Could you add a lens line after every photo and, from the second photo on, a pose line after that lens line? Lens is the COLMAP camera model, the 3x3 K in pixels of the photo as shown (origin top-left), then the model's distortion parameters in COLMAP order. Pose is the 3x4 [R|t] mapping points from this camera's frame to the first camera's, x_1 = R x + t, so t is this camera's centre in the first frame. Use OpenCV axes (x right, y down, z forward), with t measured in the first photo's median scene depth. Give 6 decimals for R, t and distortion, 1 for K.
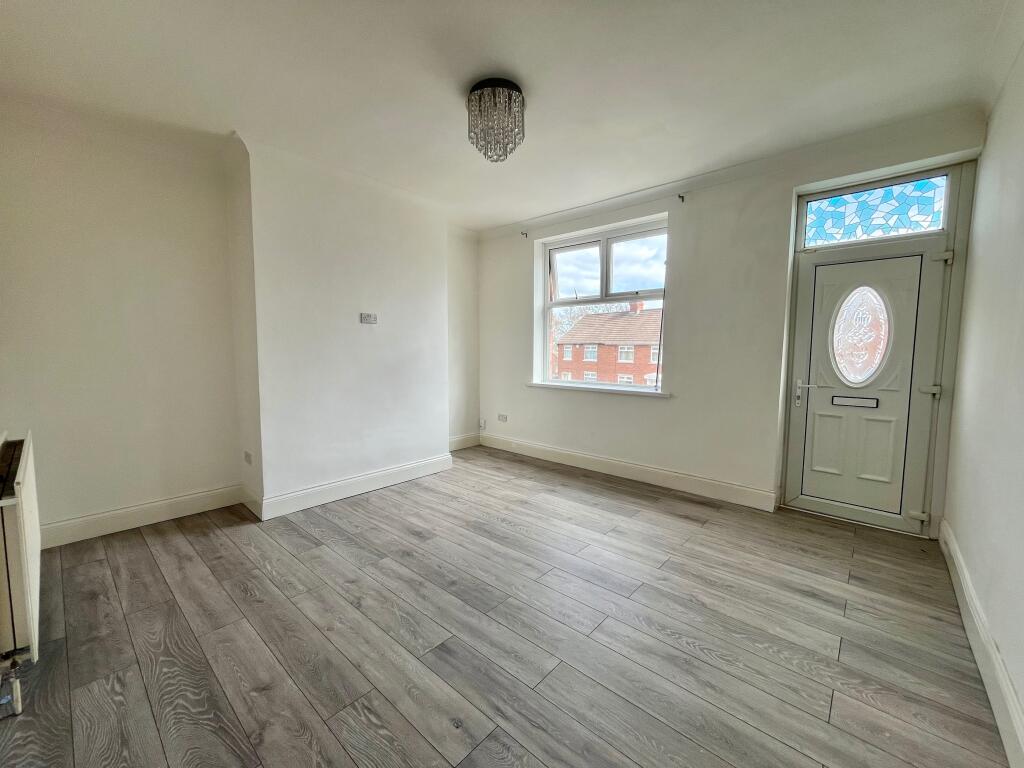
lens RADIAL K [[411.3, 0, 521.6], [0, 411.3, 383.2], [0, 0, 1]] dist [0.015365, 0.000418]
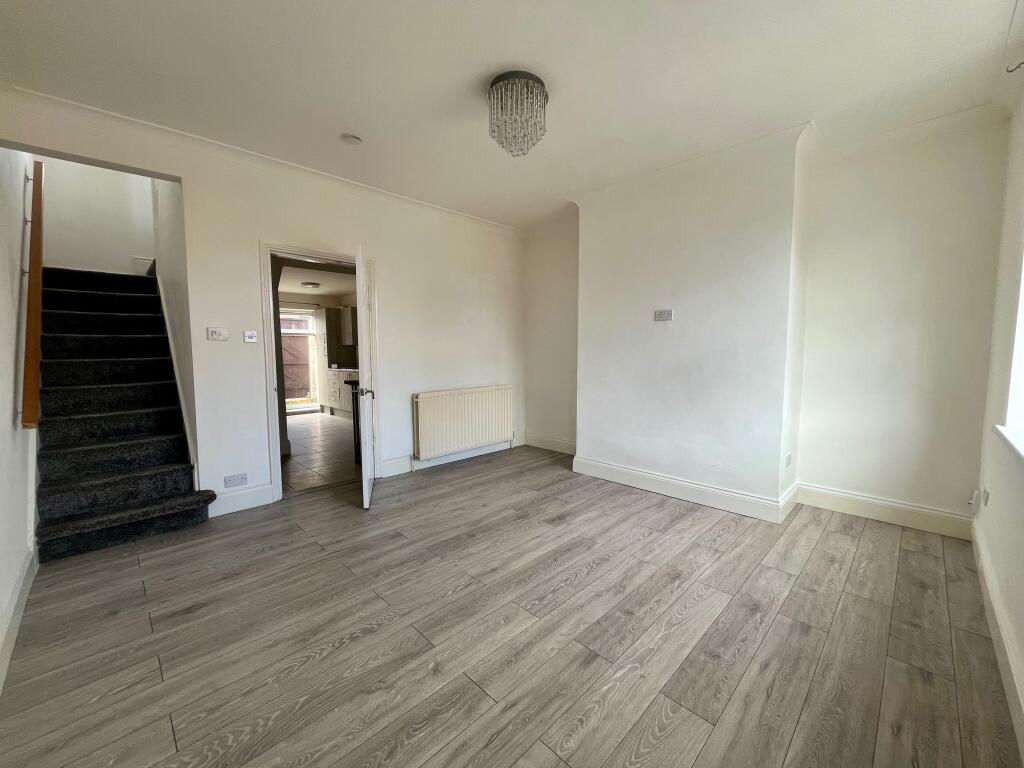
lens RADIAL K [[411.3, 0, 519.2], [0, 411.3, 384.2], [0, 0, 1]] dist [0.015365, 0.000418]
pose [[-0.065193, 0.079130, -0.994730, 0.845846], [-0.075239, 0.993623, 0.083973, -0.078401], [0.995032, 0.080317, -0.058824, 0.953880]]
